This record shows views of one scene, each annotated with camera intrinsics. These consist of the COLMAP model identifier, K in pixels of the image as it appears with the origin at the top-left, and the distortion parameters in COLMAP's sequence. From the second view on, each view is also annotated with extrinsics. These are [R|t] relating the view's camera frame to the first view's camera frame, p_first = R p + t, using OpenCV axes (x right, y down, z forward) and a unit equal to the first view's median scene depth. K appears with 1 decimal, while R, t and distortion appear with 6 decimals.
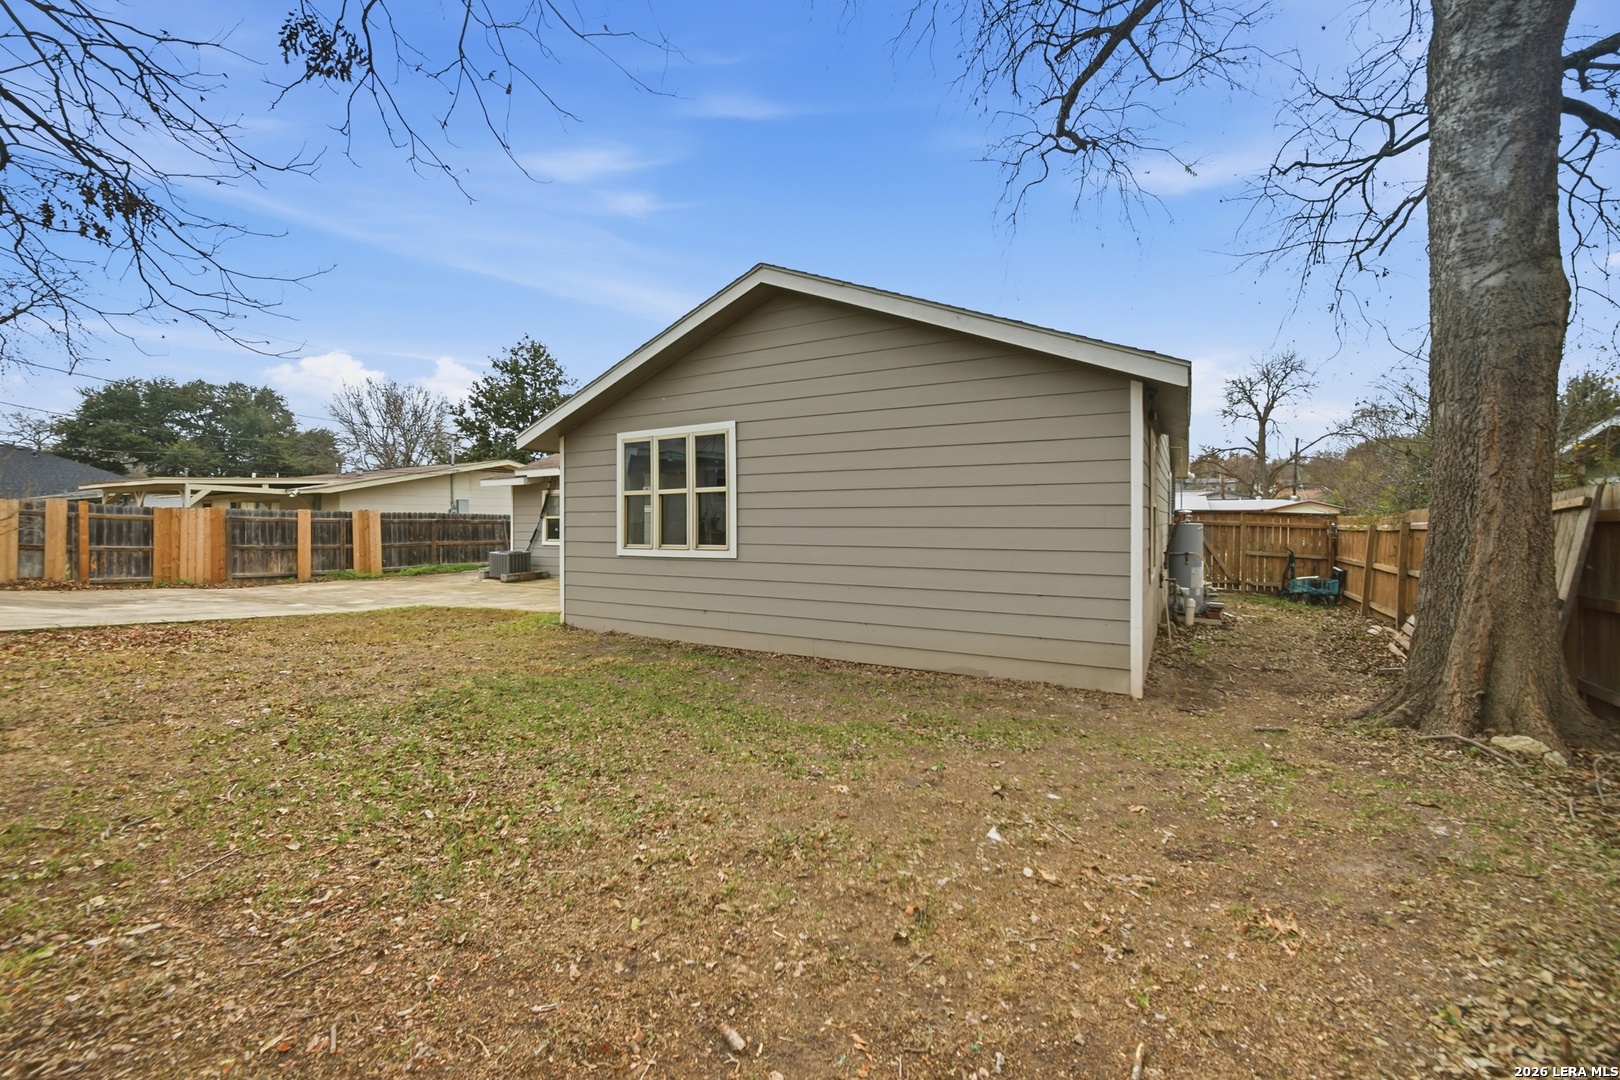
lens RADIAL K [[678.0, 0, 836.0], [0, 678.0, 528.2], [0, 0, 1]] dist [-0.019714, 0.003780]
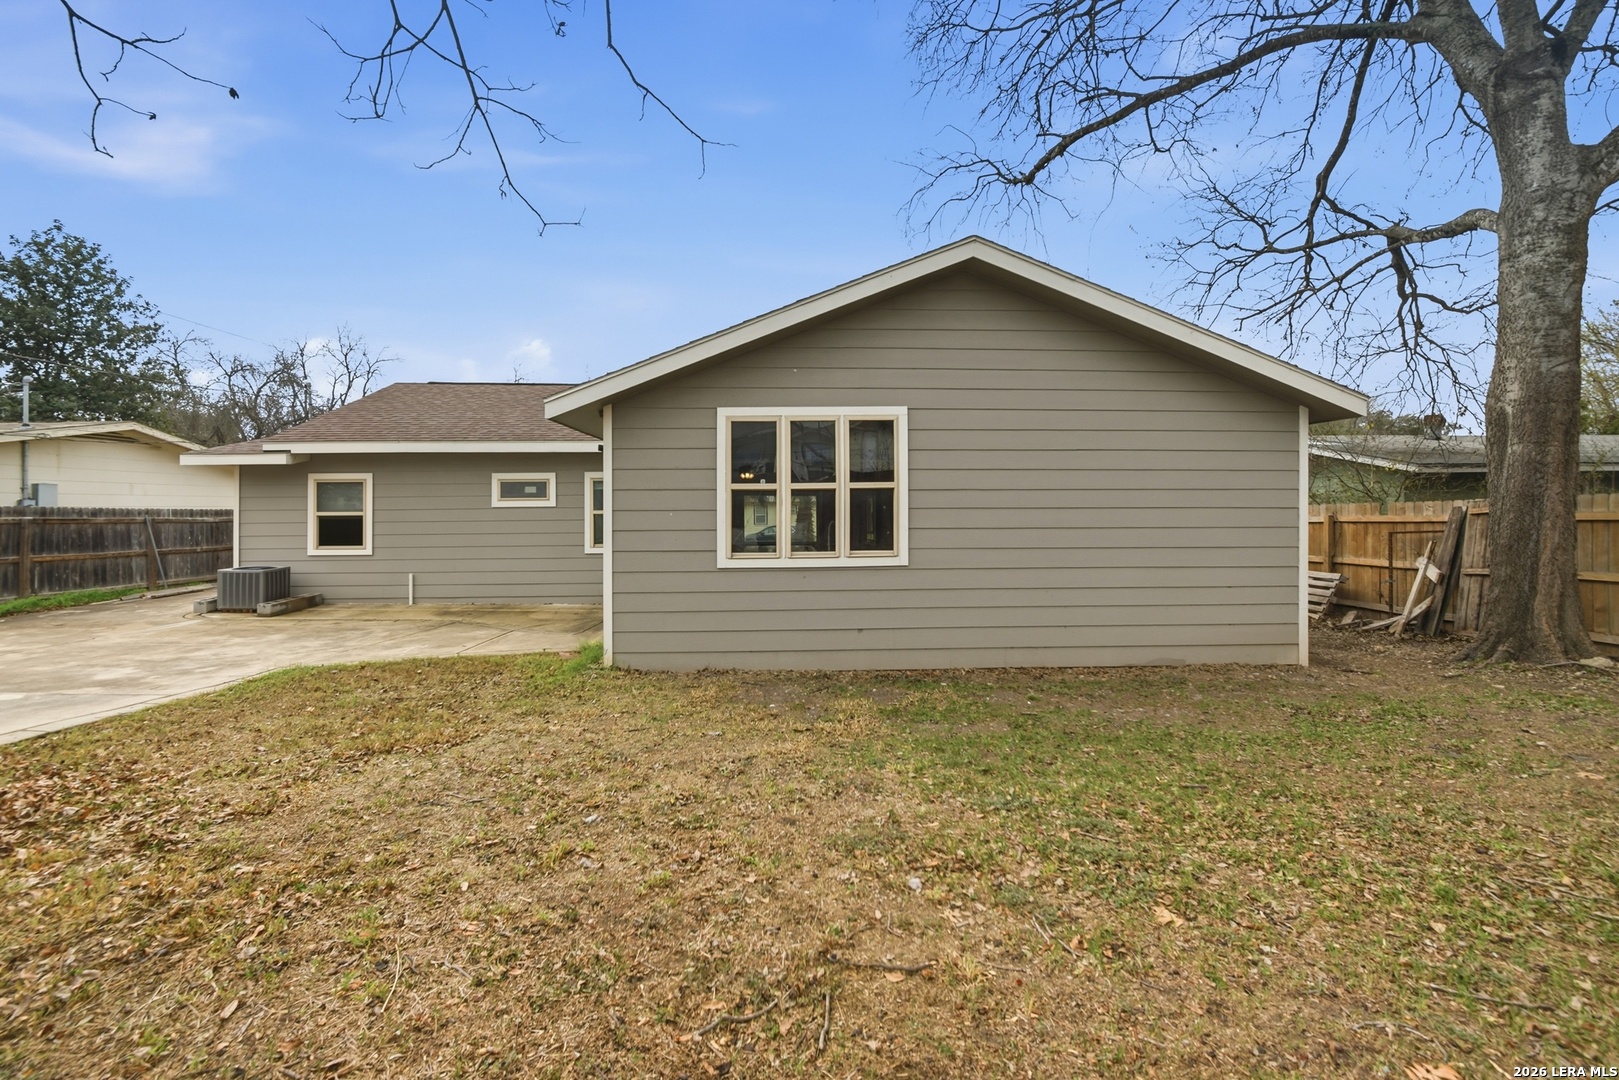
lens RADIAL K [[677.6, 0, 875.6], [0, 677.6, 514.6], [0, 0, 1]] dist [-0.019714, 0.003780]
pose [[0.844810, -0.002401, 0.535061, -0.623629], [0.006938, 0.999955, -0.006468, -0.014516], [-0.535022, 0.009177, 0.844788, 0.278950]]
